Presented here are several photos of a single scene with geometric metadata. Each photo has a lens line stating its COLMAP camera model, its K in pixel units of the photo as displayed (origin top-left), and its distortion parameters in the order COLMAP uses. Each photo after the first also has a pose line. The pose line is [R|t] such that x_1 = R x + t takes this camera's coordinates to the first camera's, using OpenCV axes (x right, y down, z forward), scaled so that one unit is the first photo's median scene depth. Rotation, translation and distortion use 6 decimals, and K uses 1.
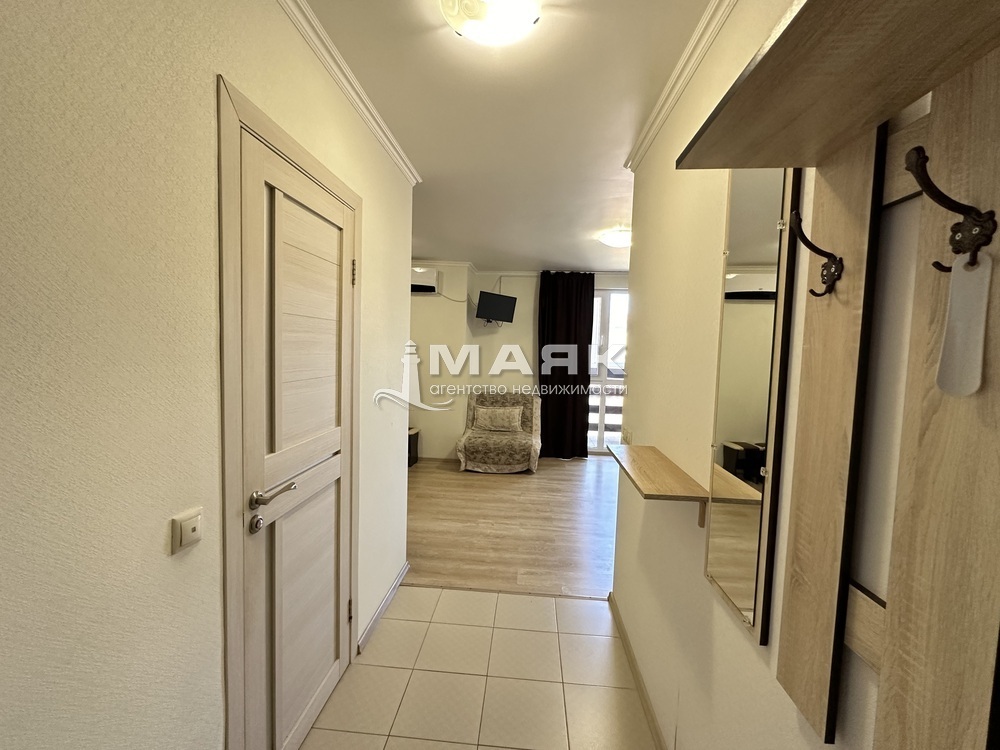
lens RADIAL K [[431.0, 0, 499.7], [0, 431.0, 376.3], [0, 0, 1]] dist [-0.000687, -0.000599]
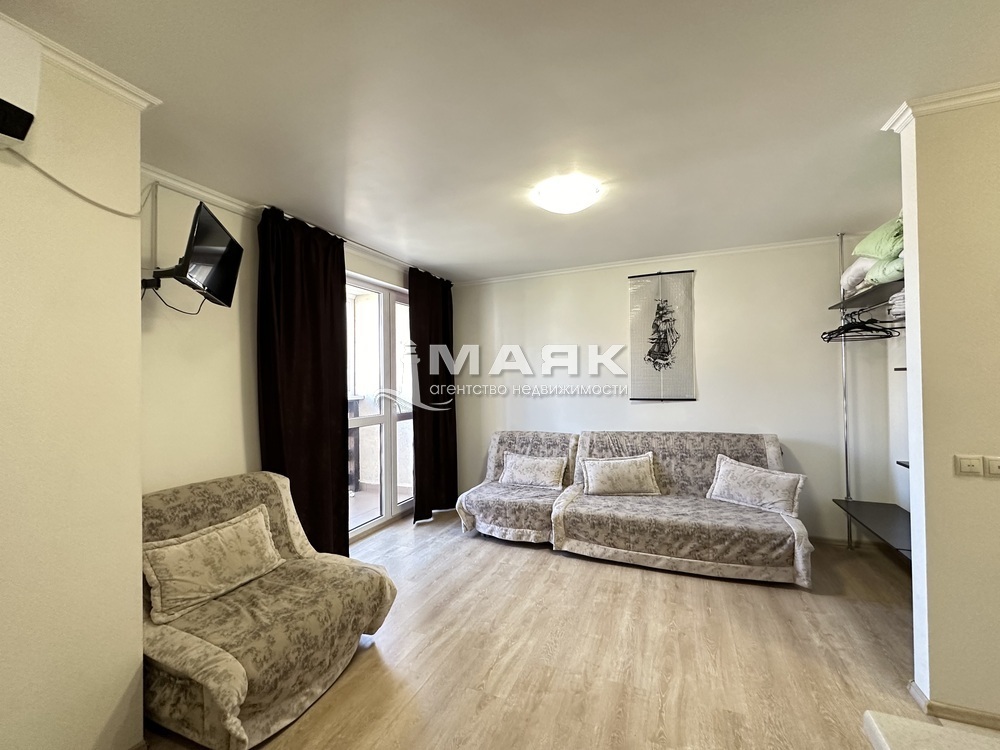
lens RADIAL K [[431.0, 0, 499.7], [0, 431.0, 376.3], [0, 0, 1]] dist [-0.000687, -0.000599]
pose [[0.320857, -0.025681, 0.946779, -0.280151], [0.086314, 0.996265, -0.002228, -0.036949], [-0.943186, 0.082436, 0.321875, 0.641180]]
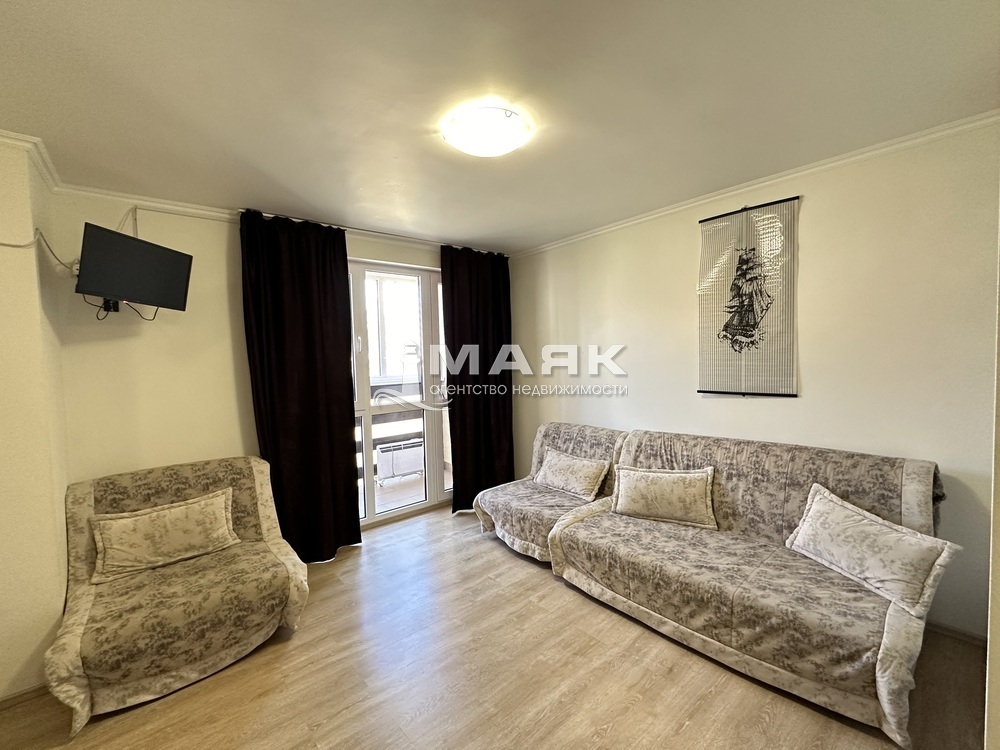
lens RADIAL K [[431.0, 0, 499.7], [0, 431.0, 376.3], [0, 0, 1]] dist [-0.000687, -0.000599]
pose [[0.707161, -0.085443, 0.701871, -0.060866], [0.096244, 0.995064, 0.024166, -0.036064], [-0.700471, 0.050461, 0.711894, 0.456915]]
